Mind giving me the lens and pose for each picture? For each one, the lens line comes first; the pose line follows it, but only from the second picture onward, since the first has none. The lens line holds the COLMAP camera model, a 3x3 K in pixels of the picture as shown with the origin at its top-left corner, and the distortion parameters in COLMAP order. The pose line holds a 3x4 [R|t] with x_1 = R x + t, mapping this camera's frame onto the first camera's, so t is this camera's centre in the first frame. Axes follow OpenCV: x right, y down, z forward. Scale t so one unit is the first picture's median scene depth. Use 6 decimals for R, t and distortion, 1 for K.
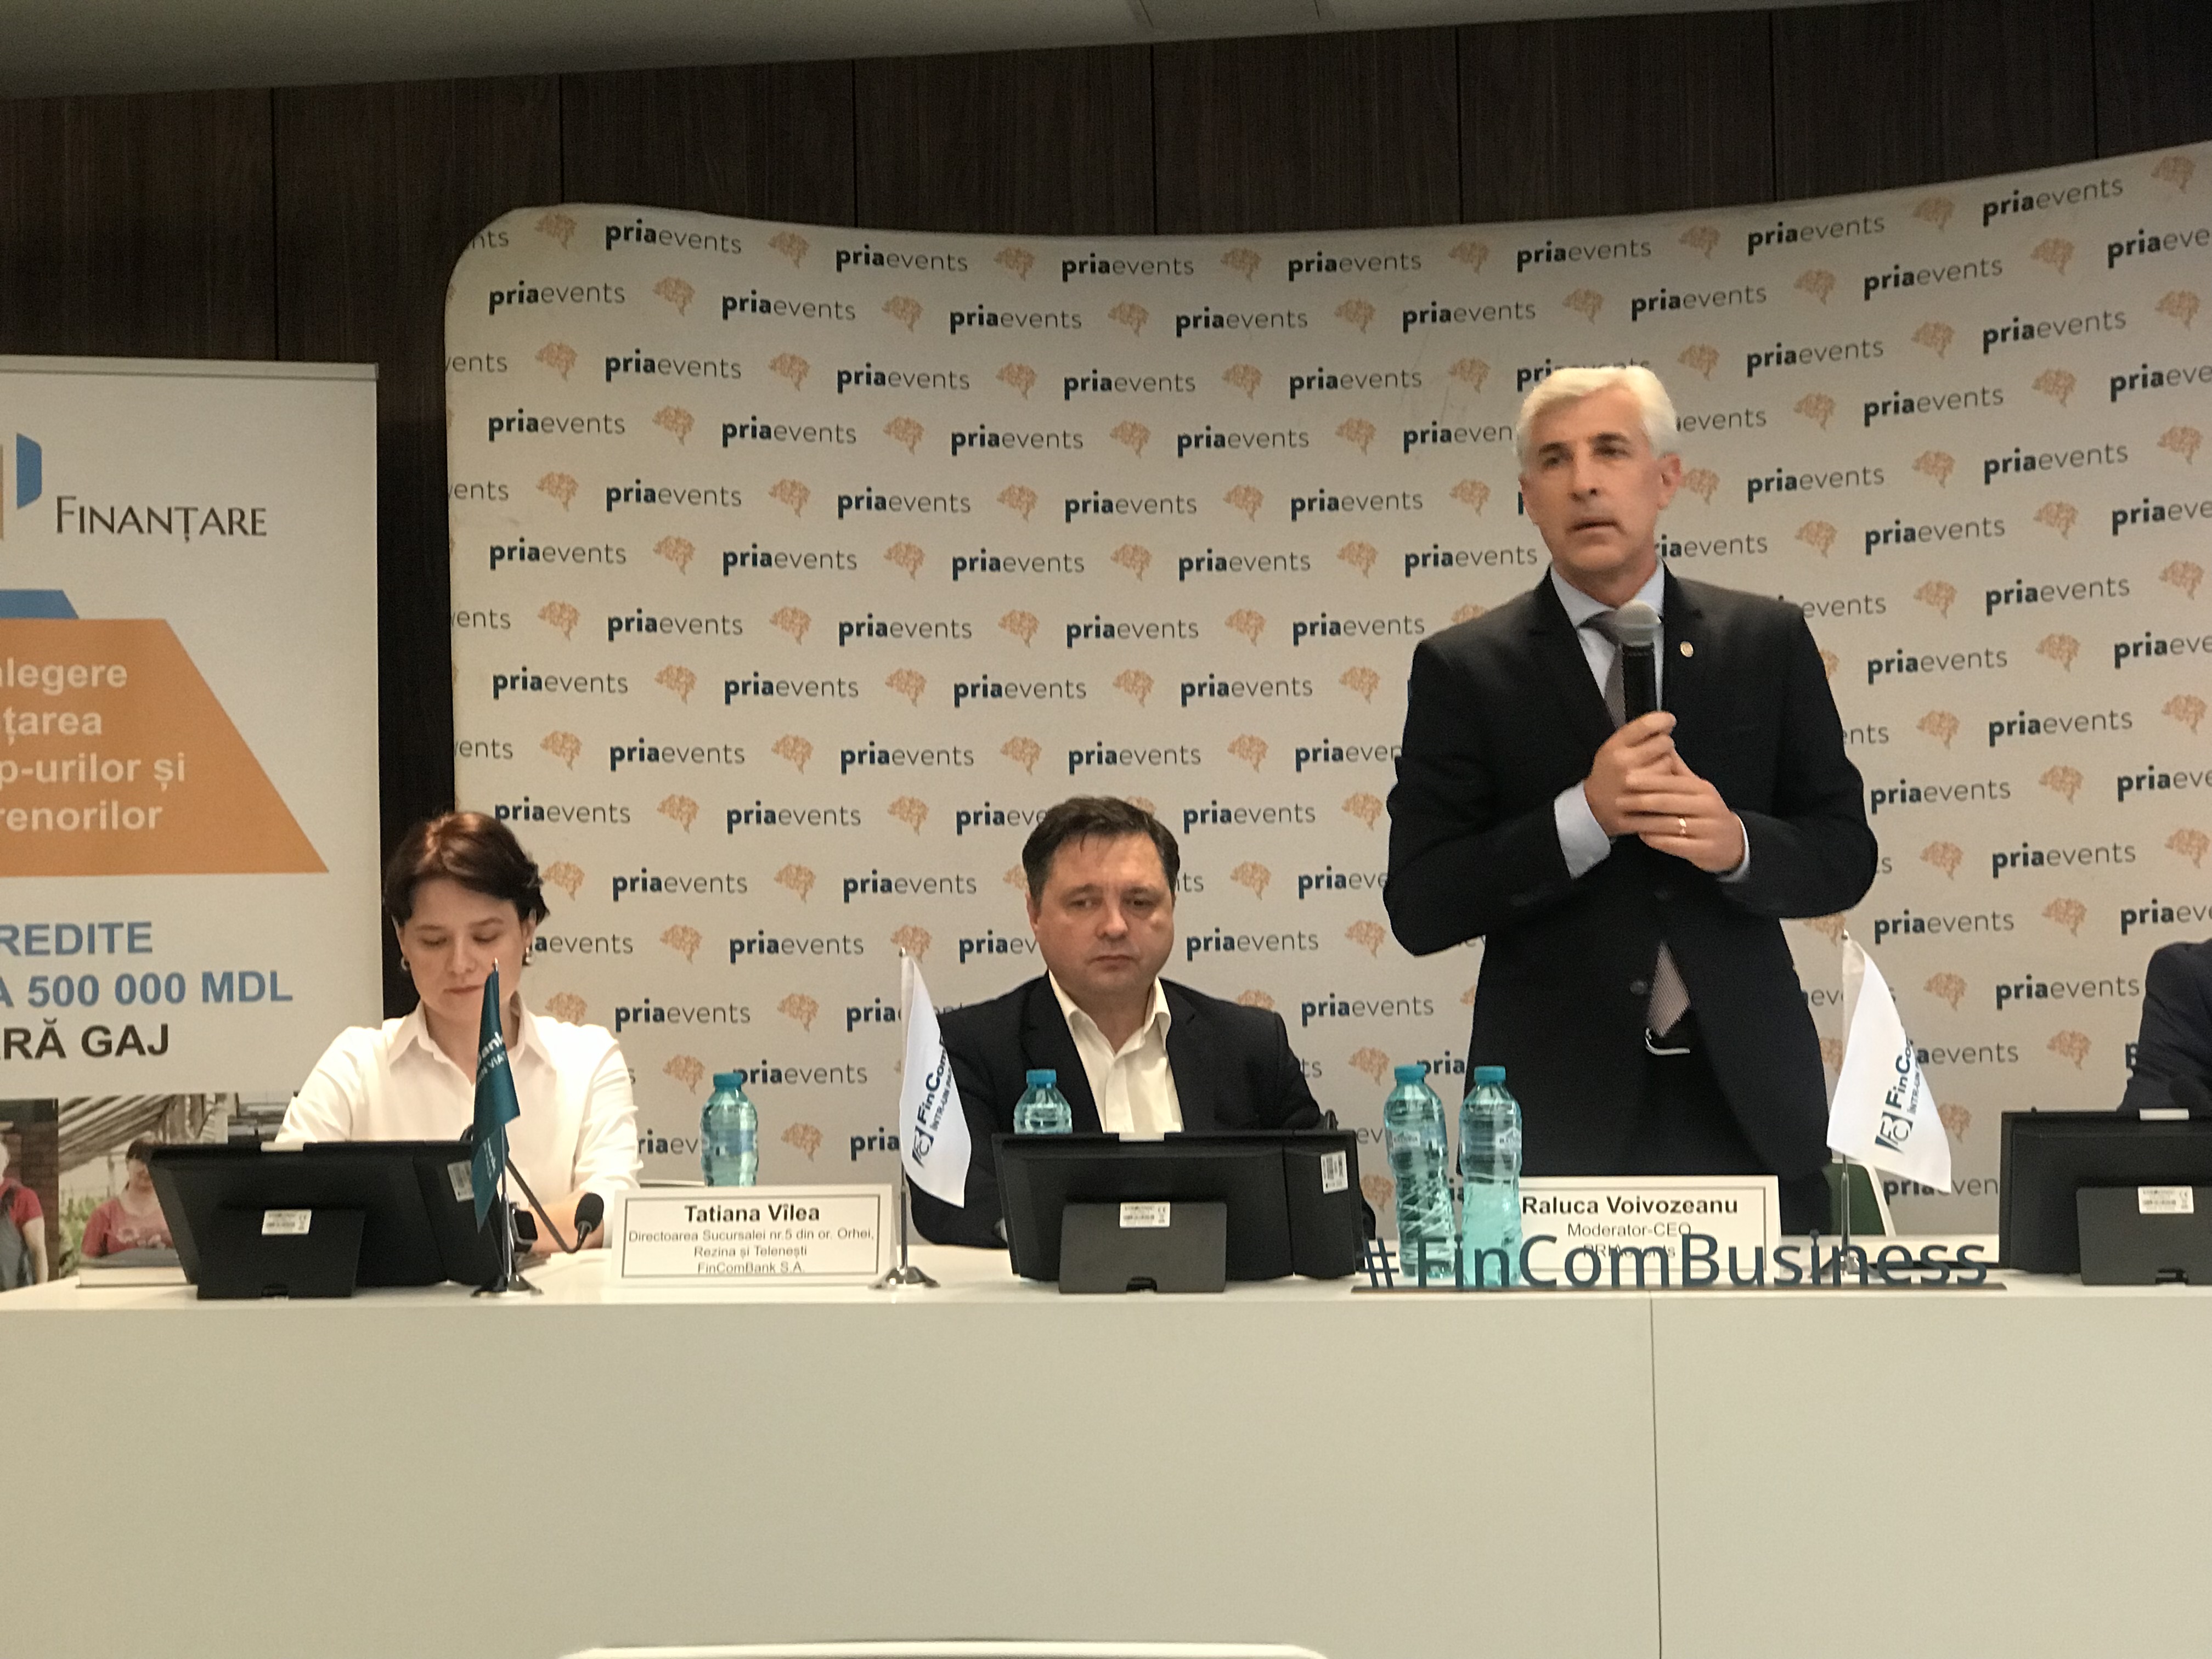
lens RADIAL K [[3607.6, 0, 1114.9], [0, 3607.6, 791.2], [0, 0, 1]] dist [-0.030815, 0.529722]
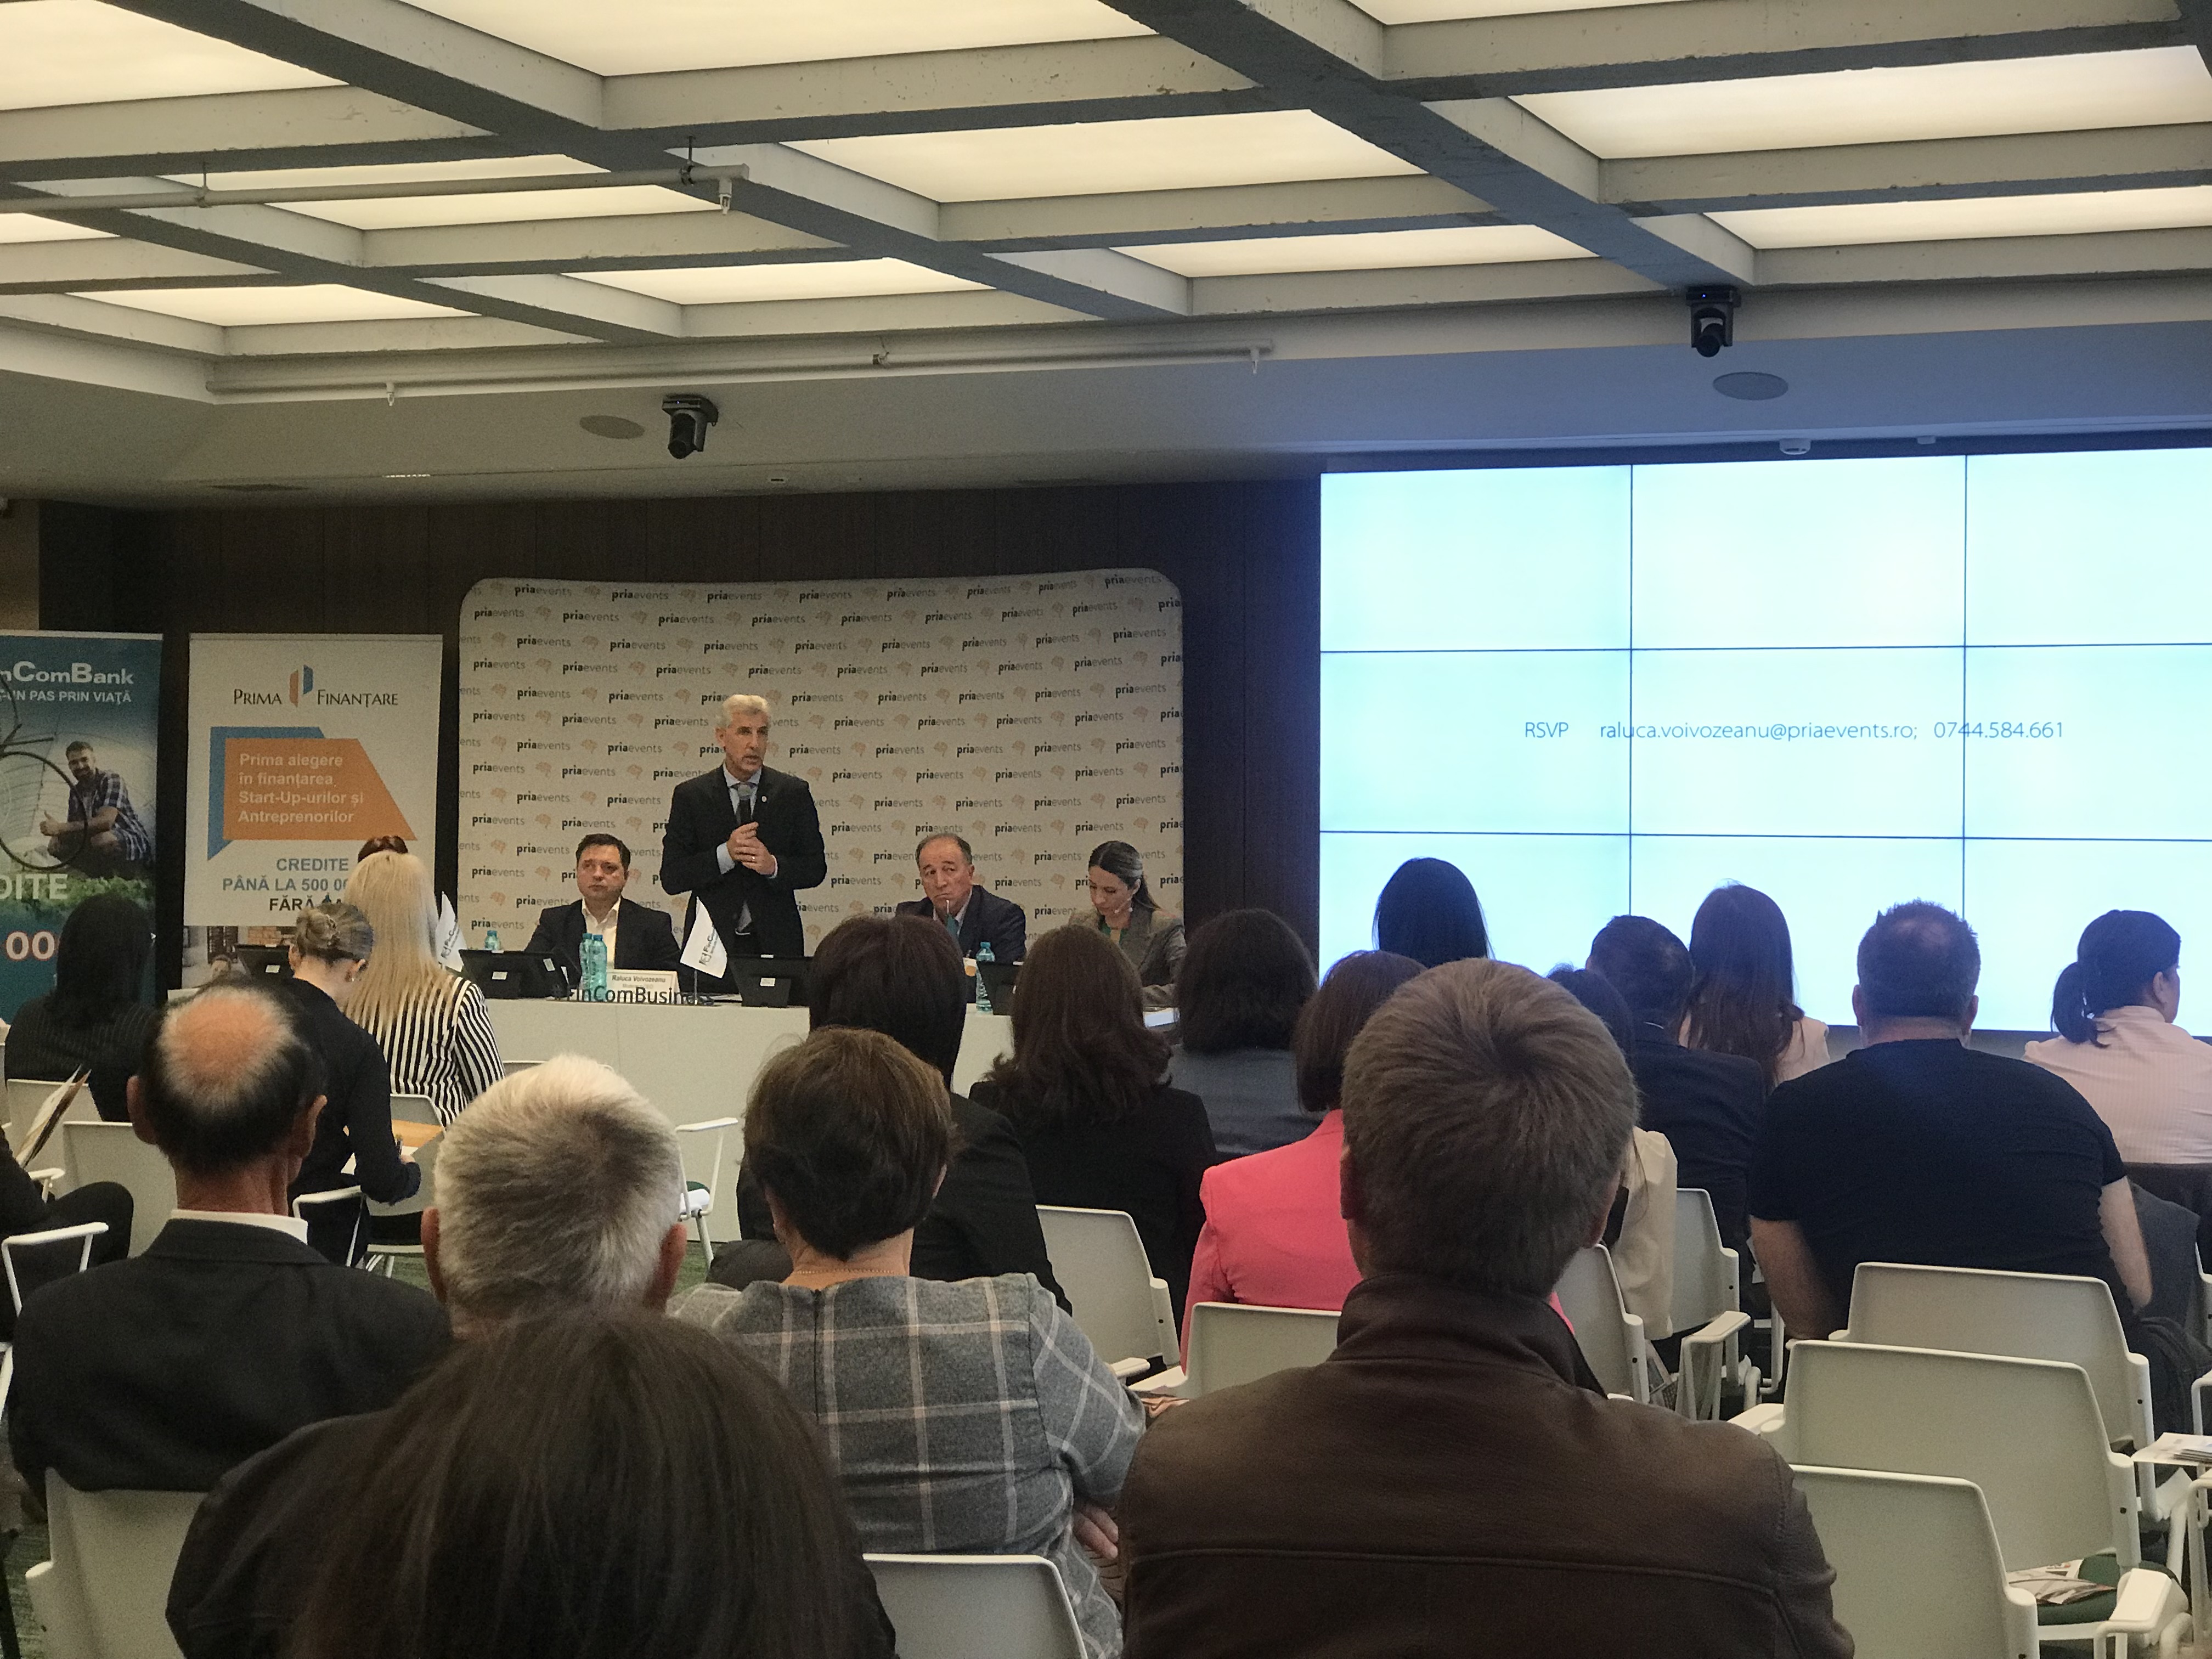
lens RADIAL K [[3650.1, 0, 1086.7], [0, 3650.1, 809.4], [0, 0, 1]] dist [0.039937, 0.057906]
pose [[0.964434, 0.026475, -0.262996, 0.910550], [-0.012821, 0.998486, 0.053498, -0.142794], [0.264014, -0.048223, 0.963313, -1.343115]]
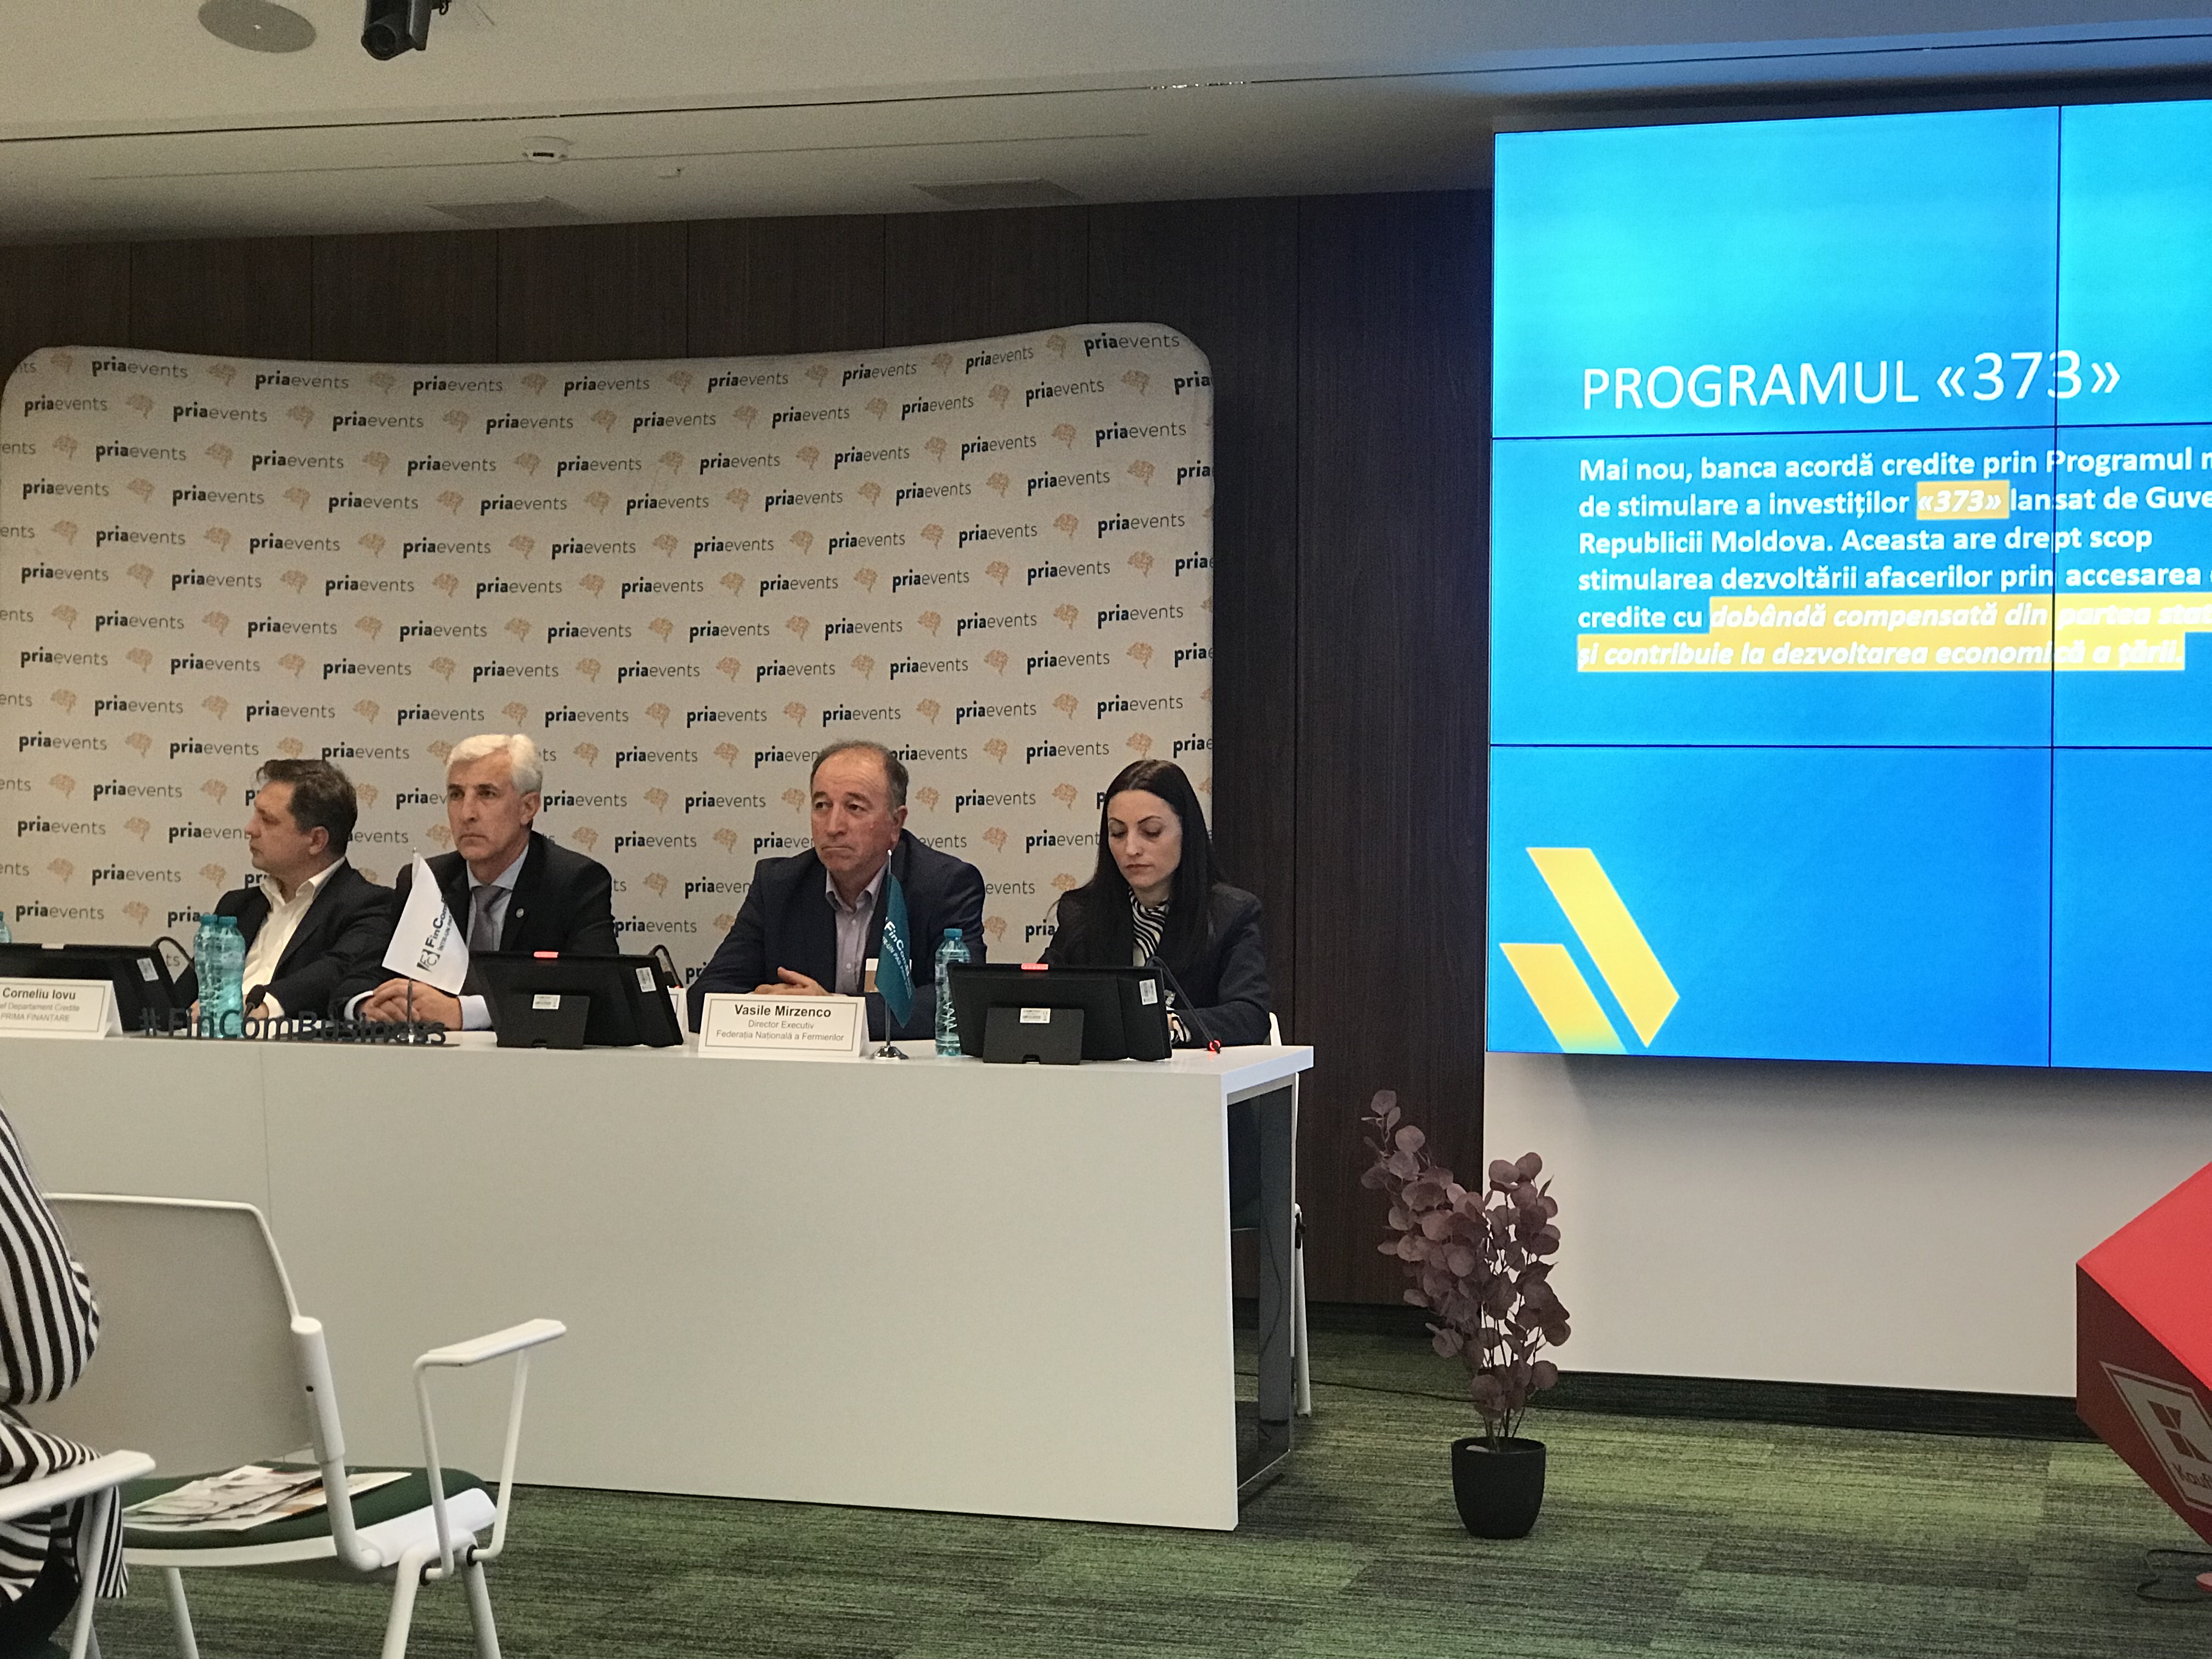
lens RADIAL K [[3599.1, 0, 1106.8], [0, 3599.1, 793.0], [0, 0, 1]] dist [-0.069825, 1.399437]
pose [[0.986593, 0.028586, -0.160676, 0.535811], [-0.022778, 0.999023, 0.037875, -0.040954], [0.161601, -0.033707, 0.986280, -0.452731]]
